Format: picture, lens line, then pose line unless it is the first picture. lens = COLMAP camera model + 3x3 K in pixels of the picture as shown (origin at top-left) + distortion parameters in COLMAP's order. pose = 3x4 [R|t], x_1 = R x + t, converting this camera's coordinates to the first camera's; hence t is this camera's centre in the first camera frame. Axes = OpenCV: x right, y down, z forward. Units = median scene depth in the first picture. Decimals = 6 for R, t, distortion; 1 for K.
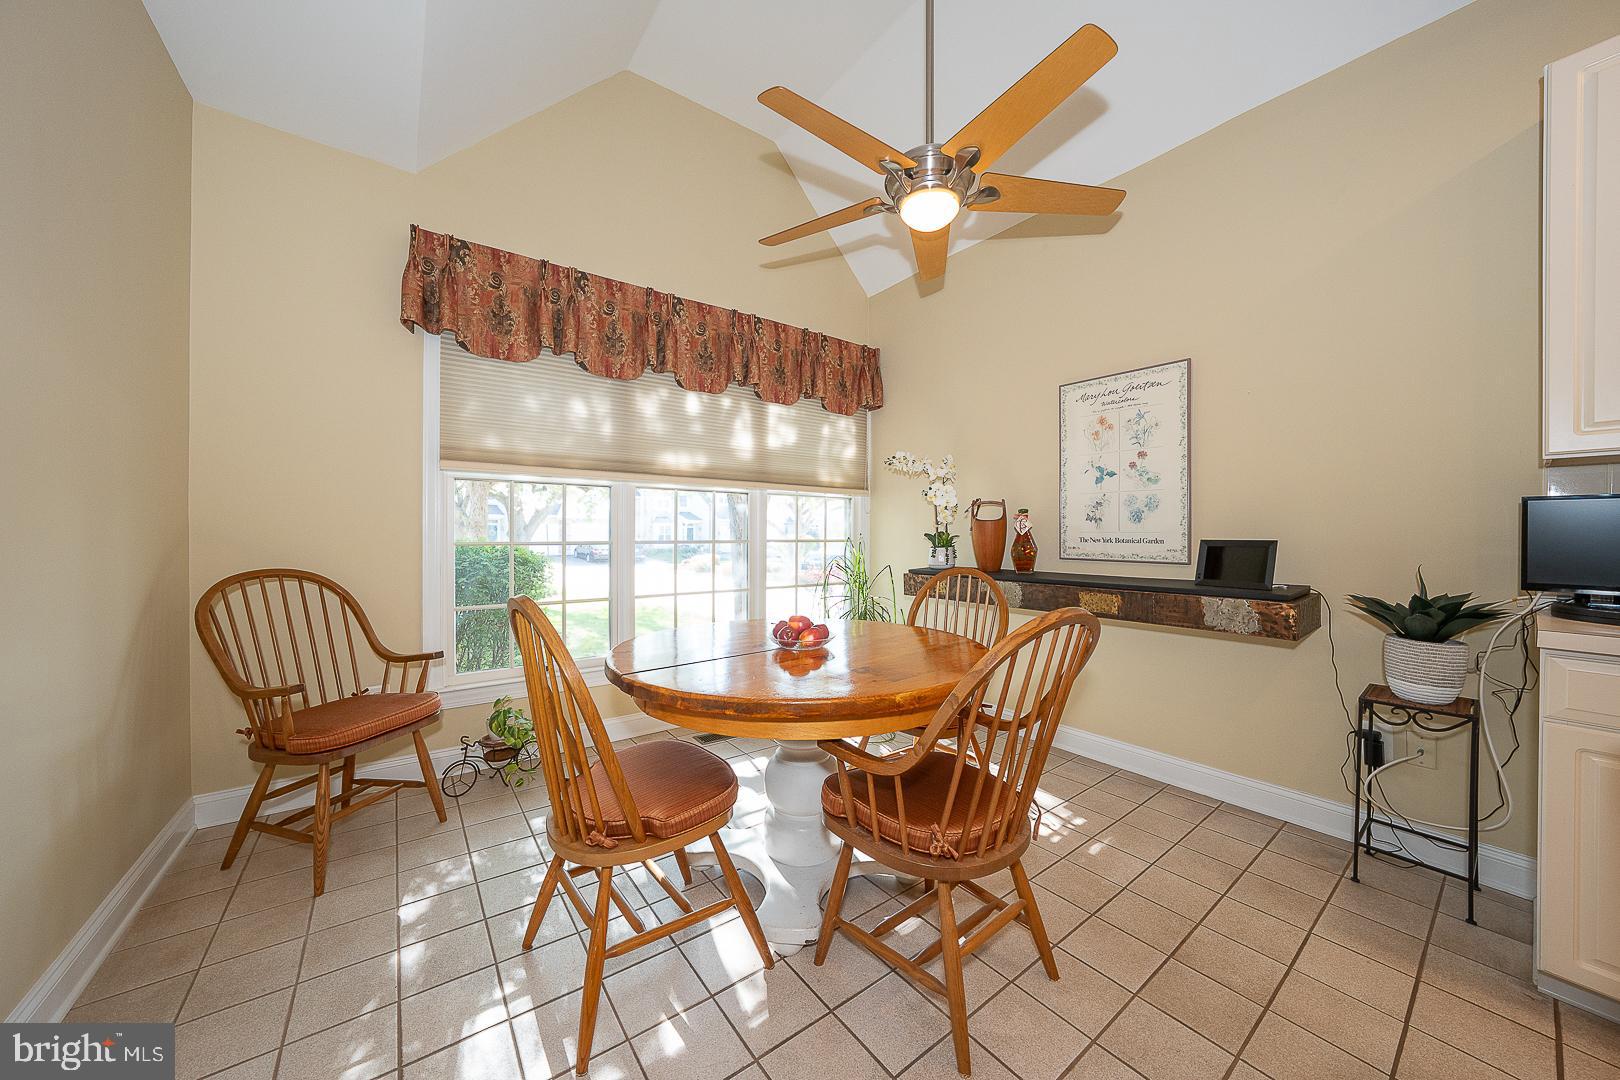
lens RADIAL K [[548.4, 0, 805.6], [0, 548.4, 535.1], [0, 0, 1]] dist [-0.031797, -0.000067]
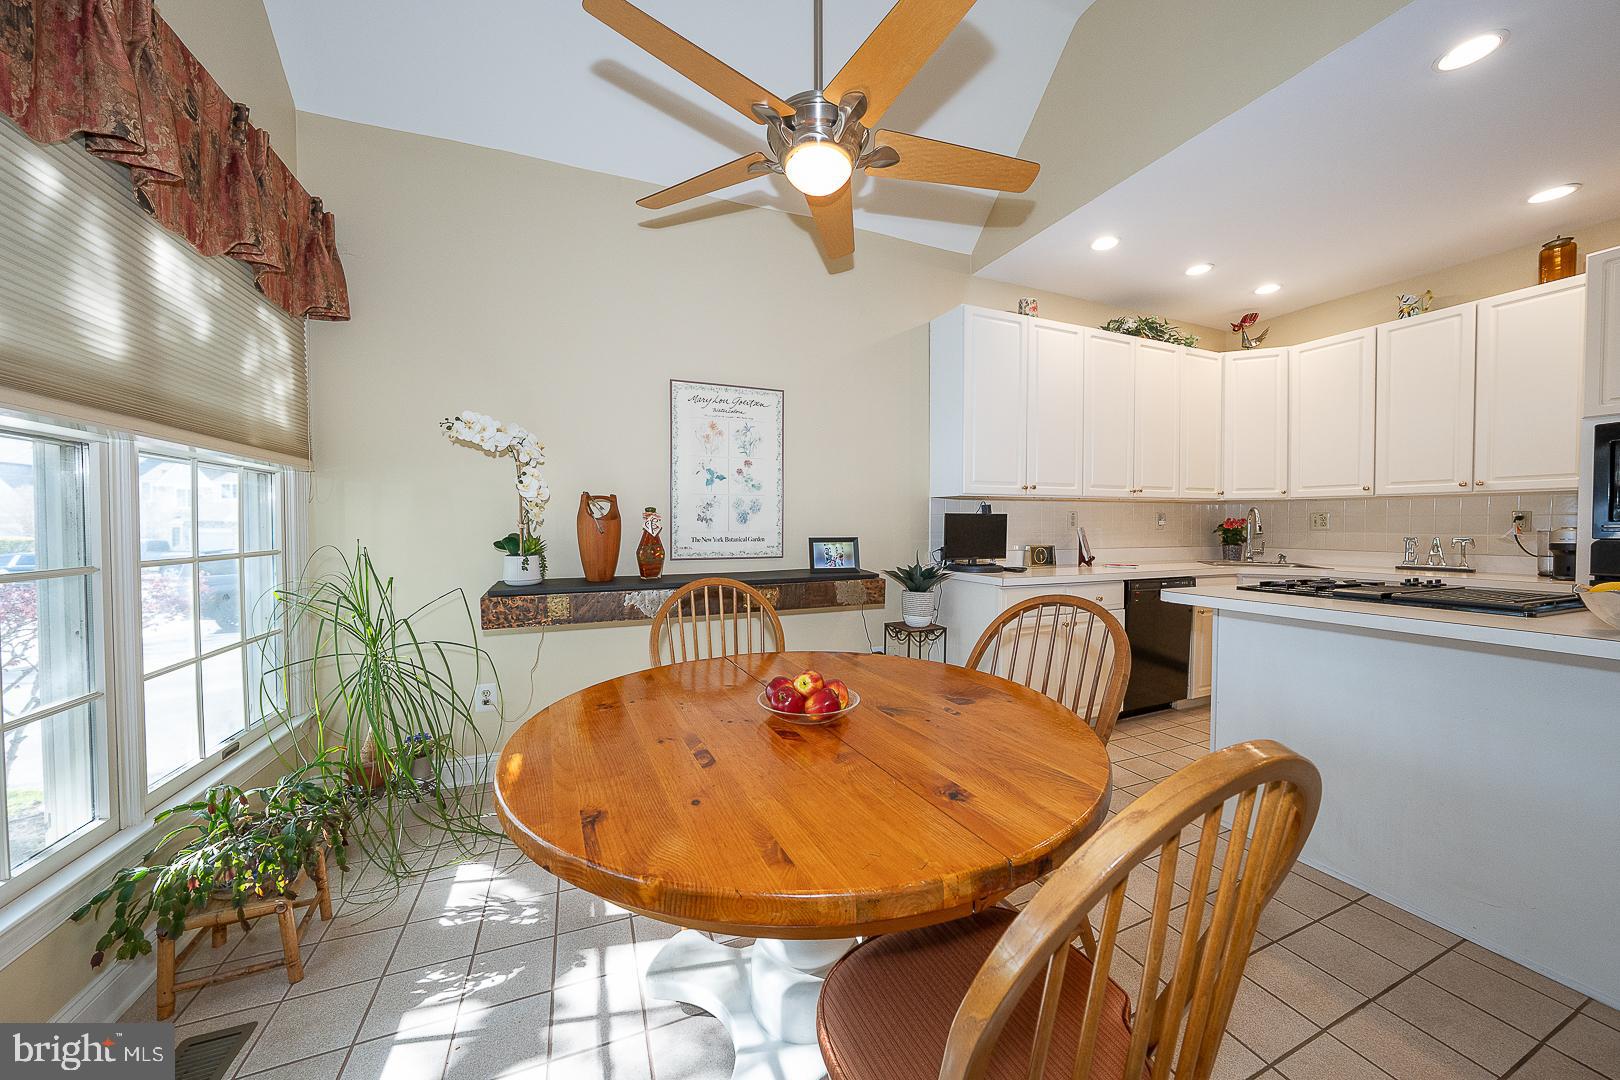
lens RADIAL K [[548.4, 0, 805.6], [0, 548.4, 535.1], [0, 0, 1]] dist [-0.031797, -0.000067]
pose [[0.247131, -0.022093, 0.968730, -0.444037], [0.006170, 0.999756, 0.021227, -0.021003], [-0.968962, 0.000731, 0.247207, 0.572521]]
